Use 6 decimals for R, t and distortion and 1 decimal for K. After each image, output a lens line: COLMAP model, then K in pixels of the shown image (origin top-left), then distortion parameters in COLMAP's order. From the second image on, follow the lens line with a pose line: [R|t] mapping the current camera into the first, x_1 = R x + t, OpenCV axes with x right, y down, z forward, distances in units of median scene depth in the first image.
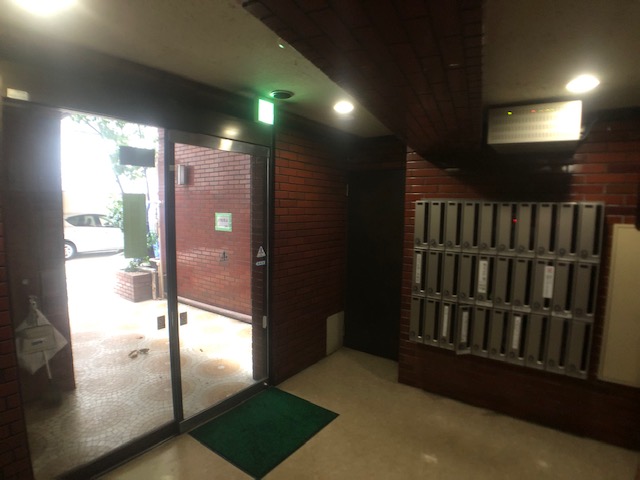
lens RADIAL K [[344.3, 0, 321.9], [0, 344.3, 238.7], [0, 0, 1]] dist [-0.091462, 0.020497]
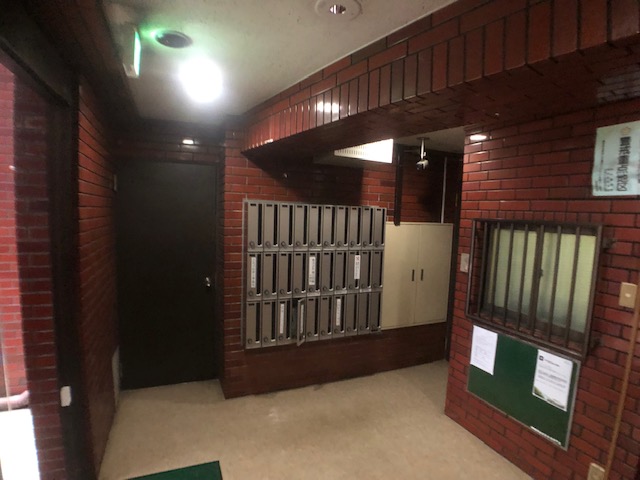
lens RADIAL K [[356.9, 0, 320.7], [0, 356.9, 246.8], [0, 0, 1]] dist [-0.085481, 0.023840]
pose [[0.506997, -0.082168, 0.858022, -0.505980], [0.054810, 0.996505, 0.063043, -0.039671], [-0.860203, 0.015065, 0.509729, 0.347047]]
